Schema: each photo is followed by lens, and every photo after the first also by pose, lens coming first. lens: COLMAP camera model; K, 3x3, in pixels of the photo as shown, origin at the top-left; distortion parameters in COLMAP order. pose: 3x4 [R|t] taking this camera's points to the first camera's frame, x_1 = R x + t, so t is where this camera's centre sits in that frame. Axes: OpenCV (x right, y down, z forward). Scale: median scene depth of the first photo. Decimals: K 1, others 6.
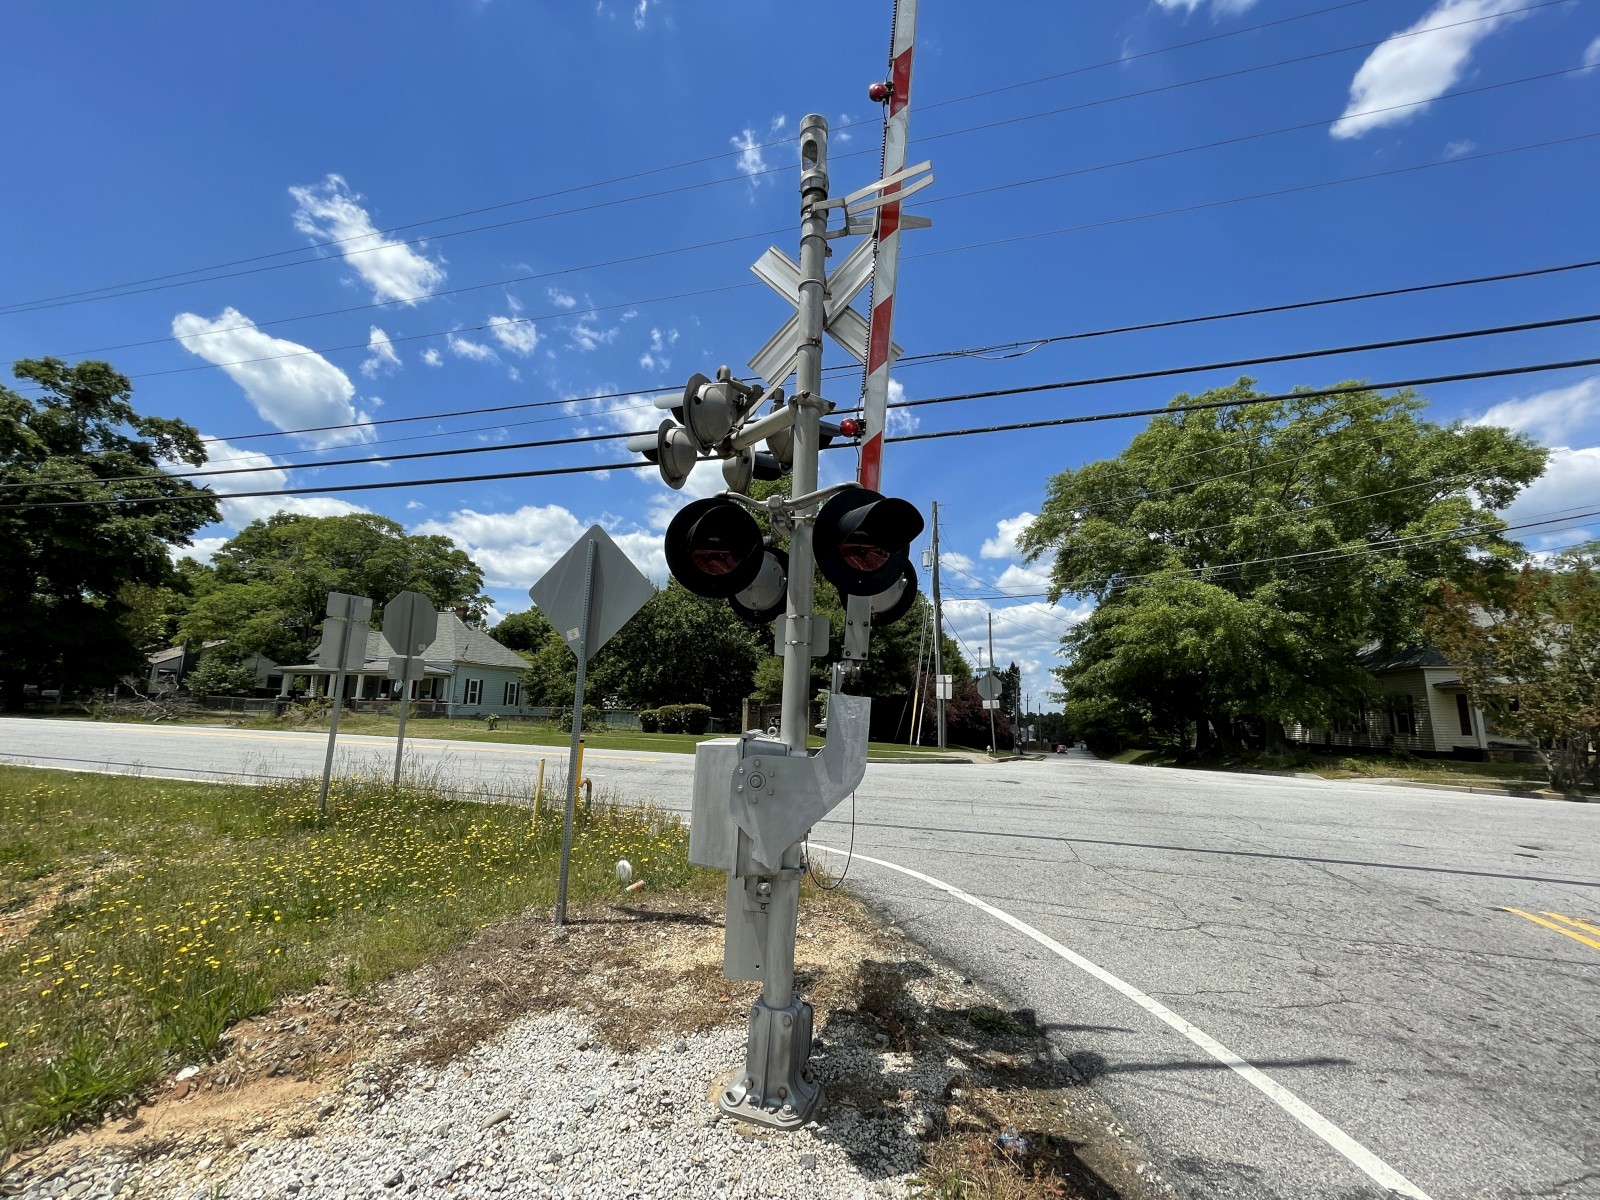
lens RADIAL K [[643.2, 0, 804.1], [0, 643.2, 602.5], [0, 0, 1]] dist [-0.003852, -0.000280]
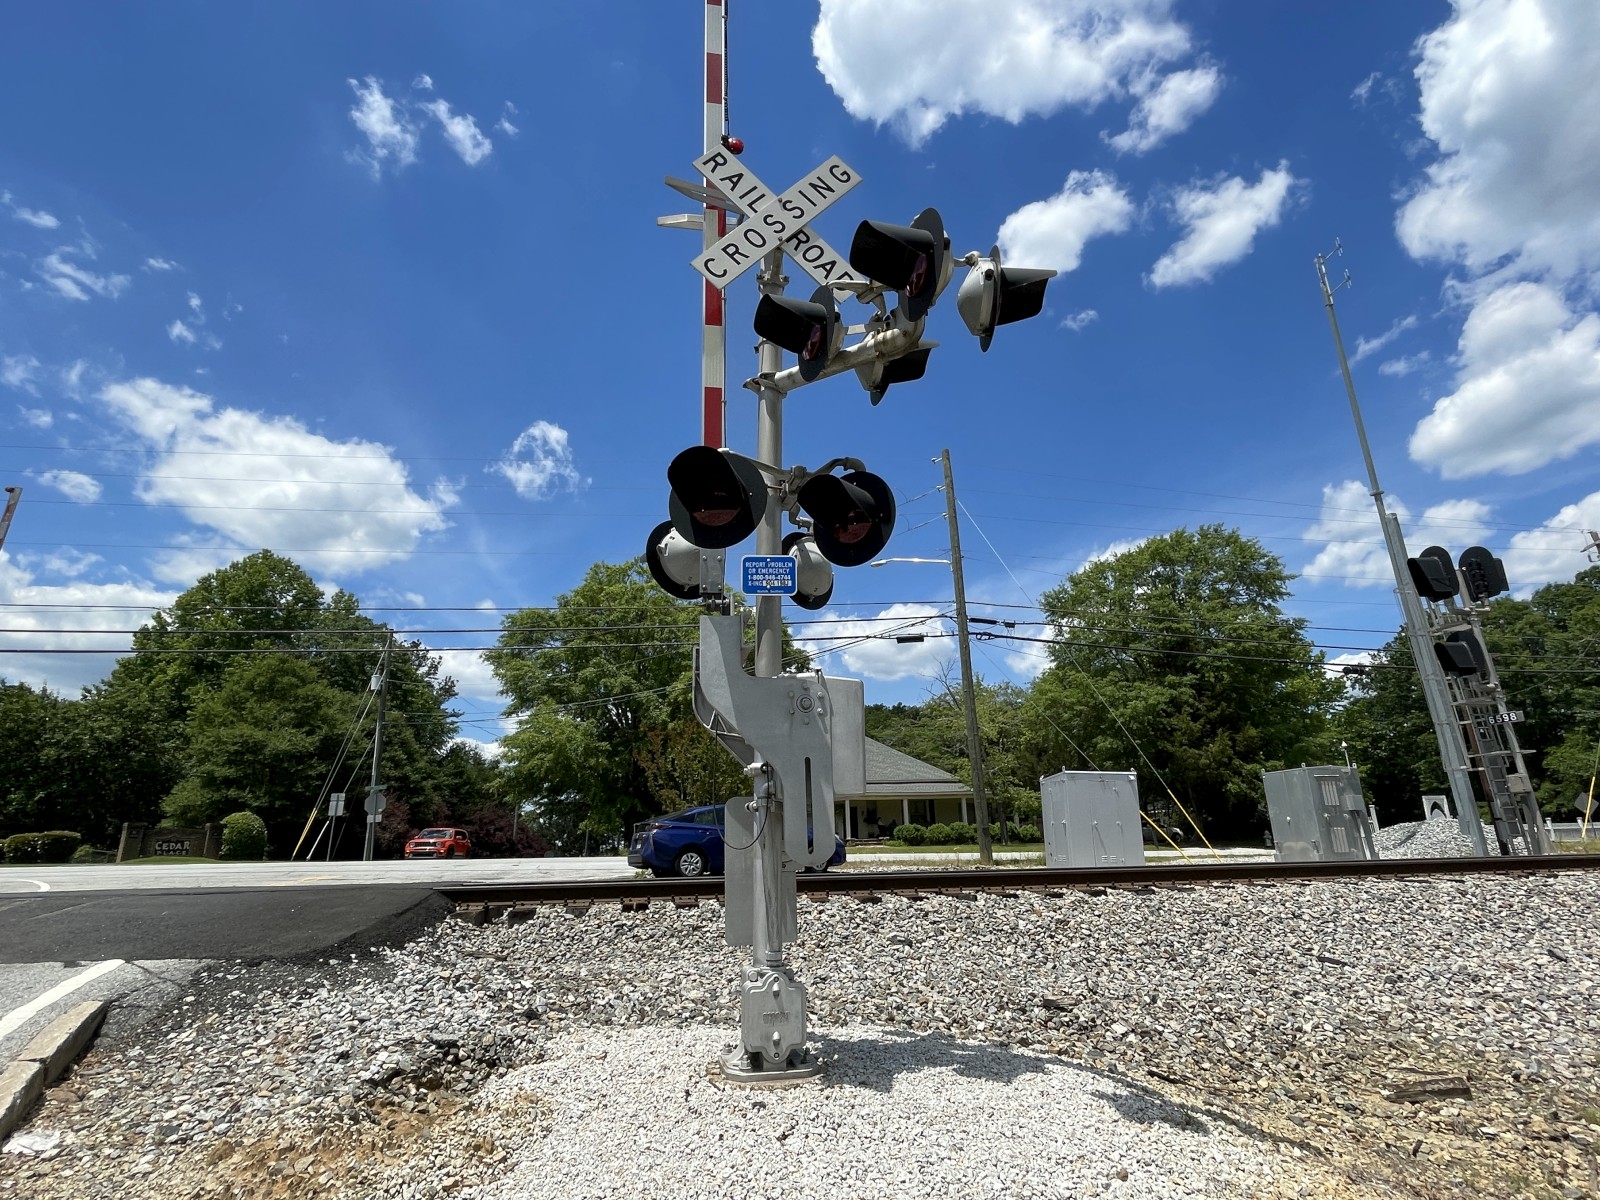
lens RADIAL K [[806.3, 0, 803.2], [0, 806.3, 601.7], [0, 0, 1]] dist [-0.001606, -0.000395]
pose [[0.899266, 0.082923, 0.429470, 0.208263], [-0.025502, 0.990135, -0.137779, -0.030358], [-0.436658, 0.112947, 0.892509, -0.428878]]
